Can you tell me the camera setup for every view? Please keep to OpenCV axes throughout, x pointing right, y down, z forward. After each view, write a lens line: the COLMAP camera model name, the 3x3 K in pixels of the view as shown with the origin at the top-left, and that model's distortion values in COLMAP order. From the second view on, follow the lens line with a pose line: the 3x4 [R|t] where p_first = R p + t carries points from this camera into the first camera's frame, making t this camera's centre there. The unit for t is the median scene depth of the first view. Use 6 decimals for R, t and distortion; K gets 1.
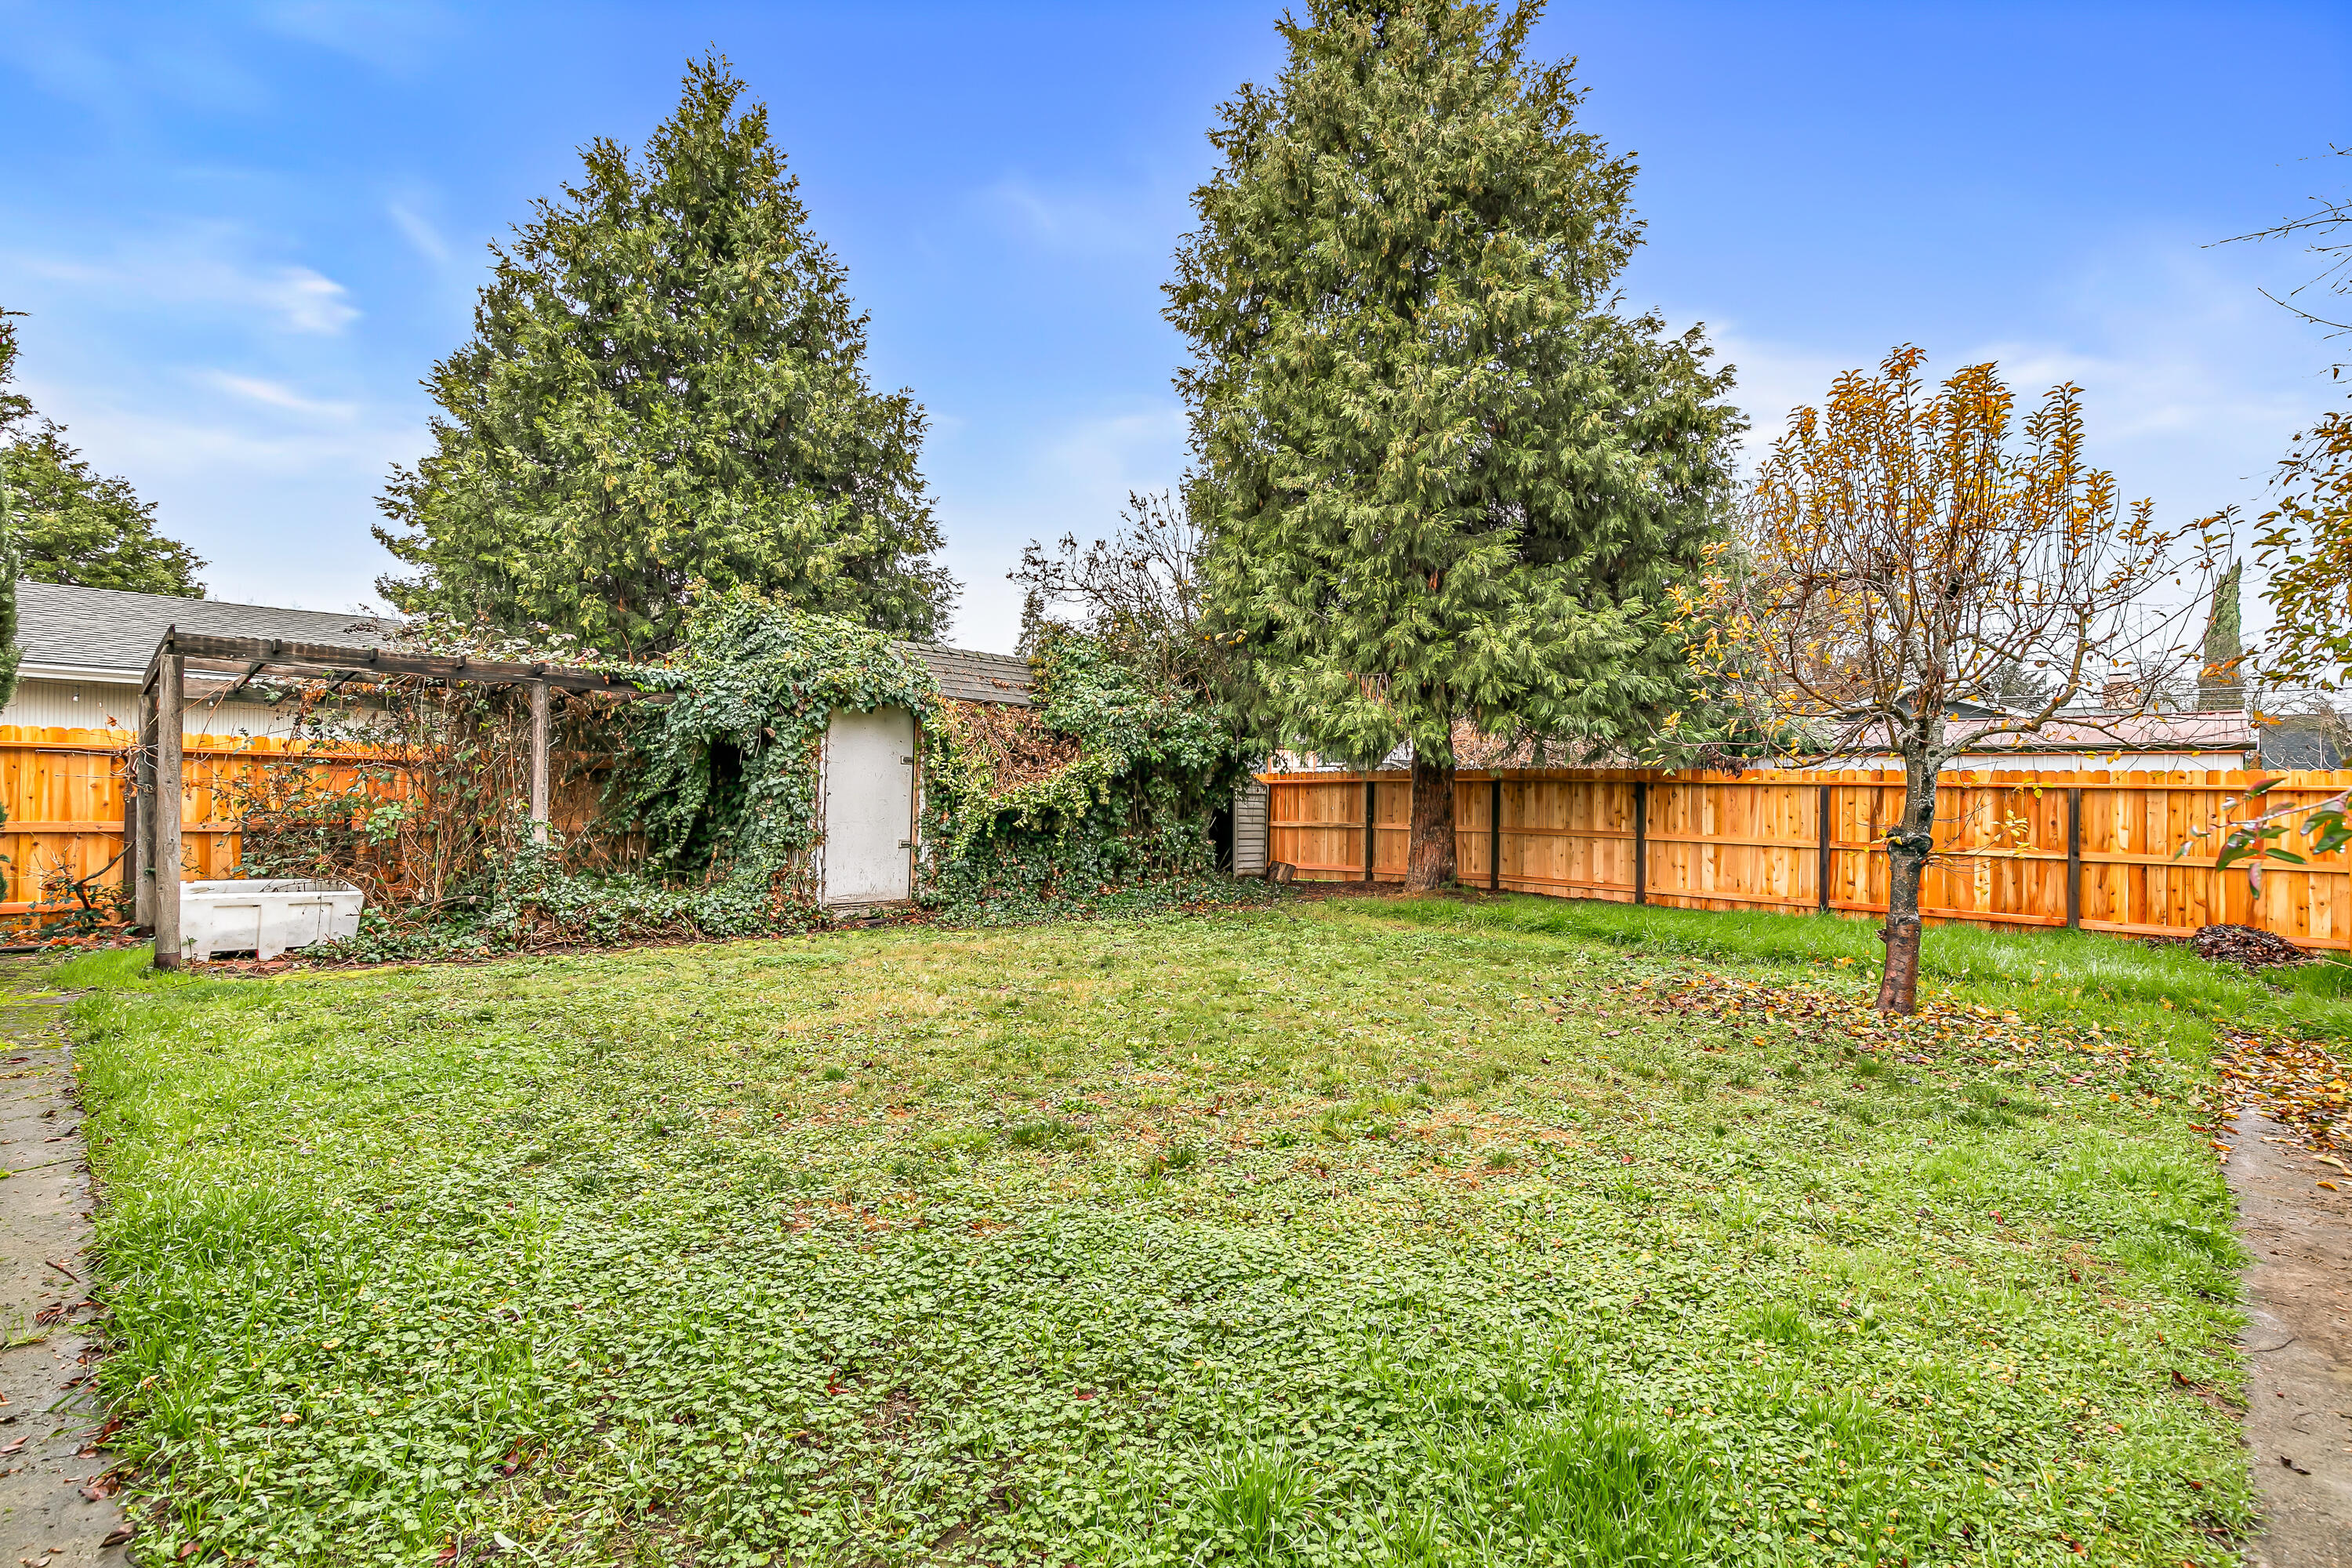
lens RADIAL K [[1083.0, 0, 1176.0], [0, 1083.0, 784.0], [0, 0, 1]] dist [0.009227, -0.001254]
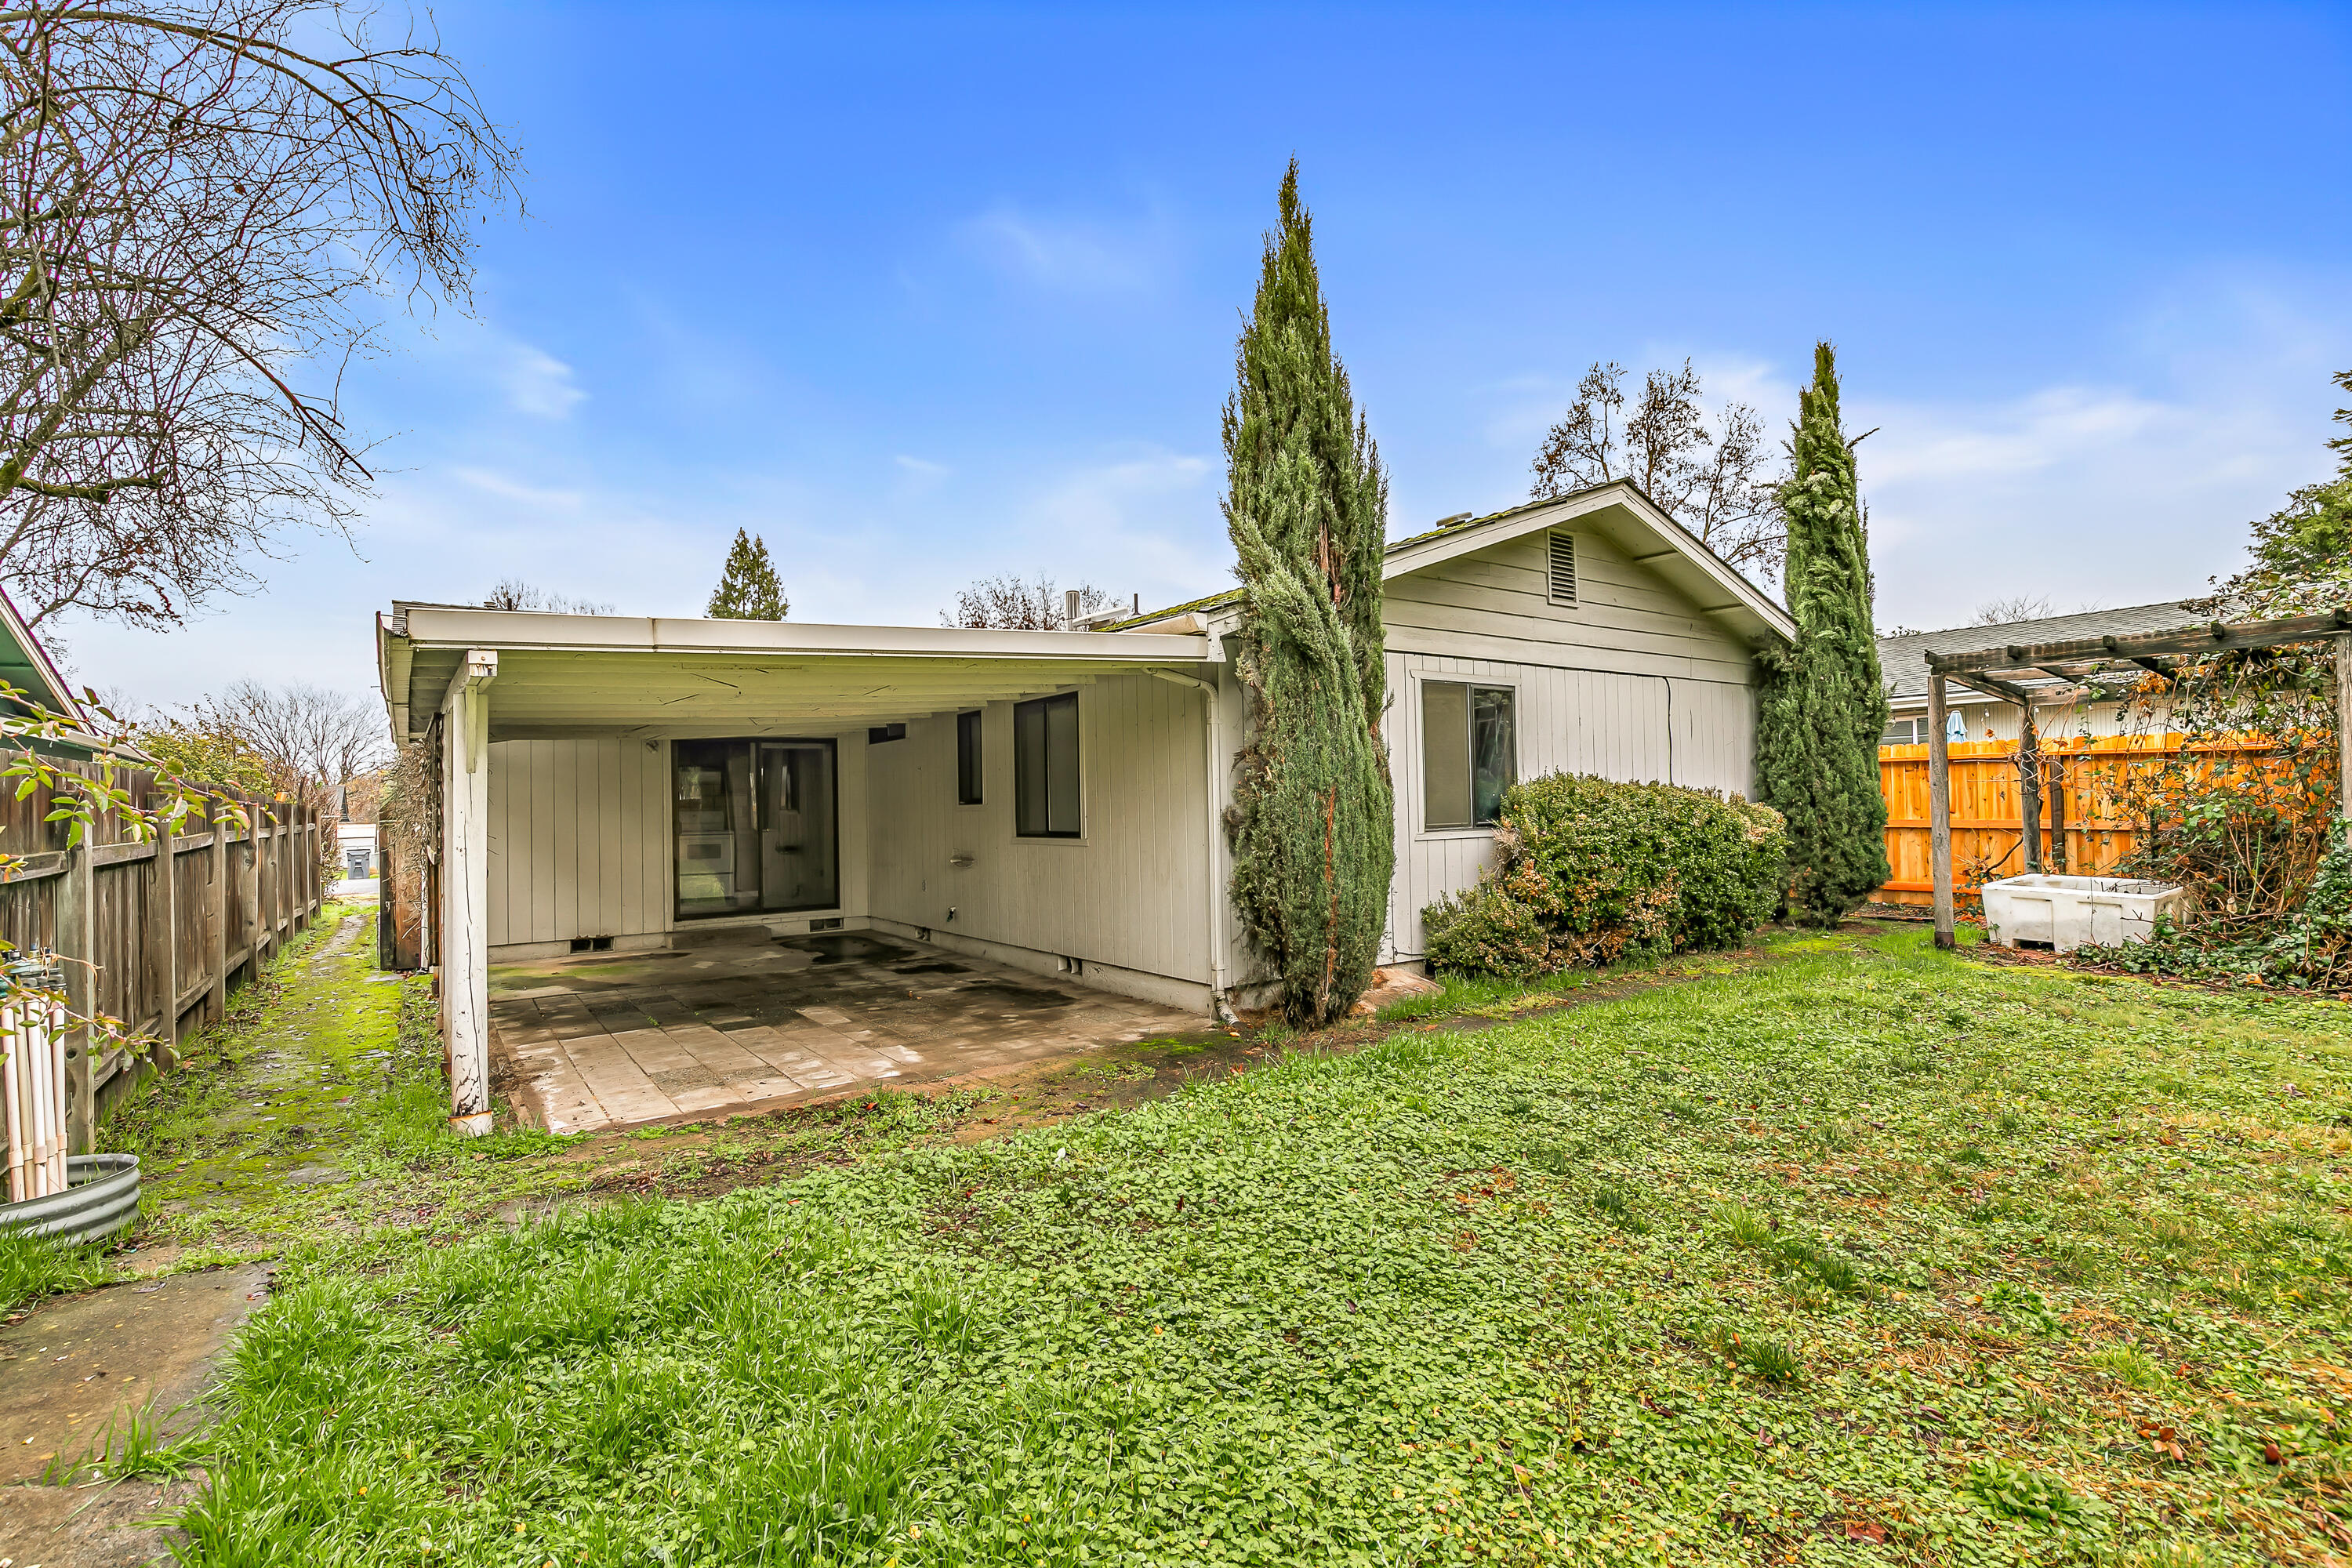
lens RADIAL K [[1083.0, 0, 1176.0], [0, 1083.0, 784.0], [0, 0, 1]] dist [0.009227, -0.001254]
pose [[-0.191898, -0.031752, -0.980901, 0.243567], [0.026508, 0.998944, -0.037522, 0.012767], [0.981057, -0.033203, -0.190854, 0.276245]]
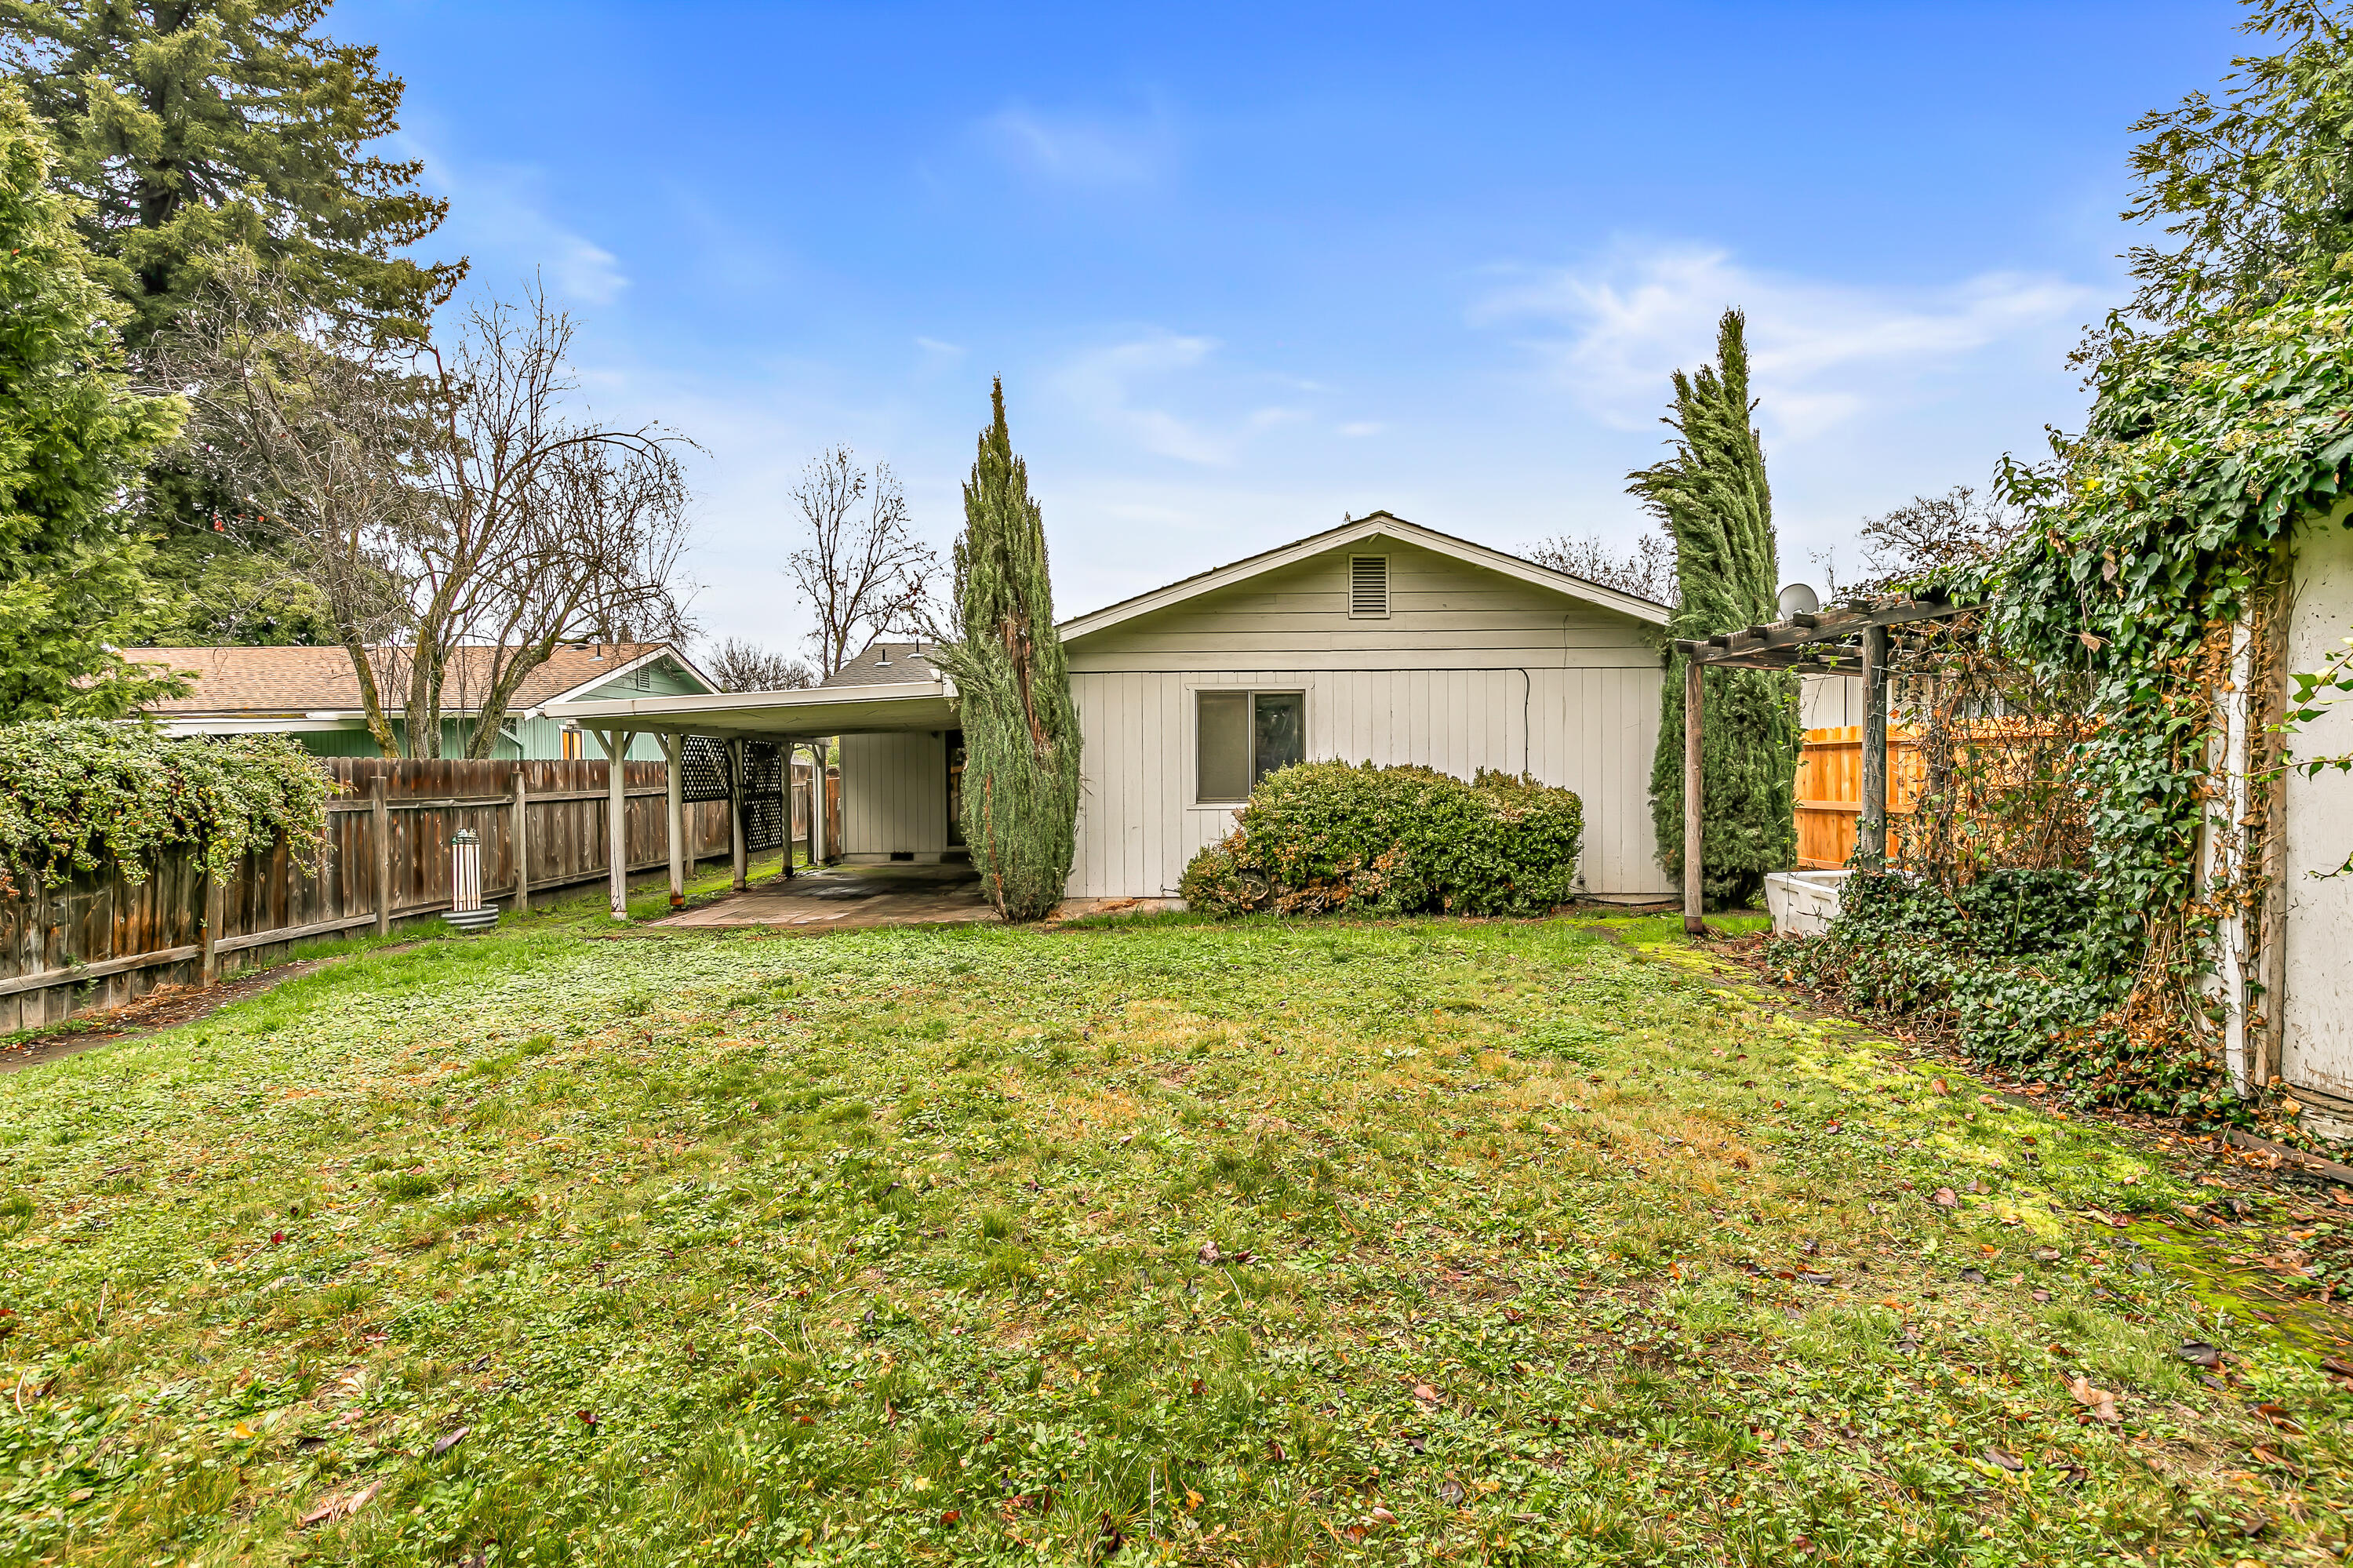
lens RADIAL K [[1083.5, 0, 1176.5], [0, 1083.5, 784.0], [0, 0, 1]] dist [0.009227, -0.001254]
pose [[-0.728717, -0.001081, -0.684814, 0.190977], [0.003273, 0.999982, -0.005062, 0.009837], [0.684807, -0.005931, -0.728700, 0.958662]]
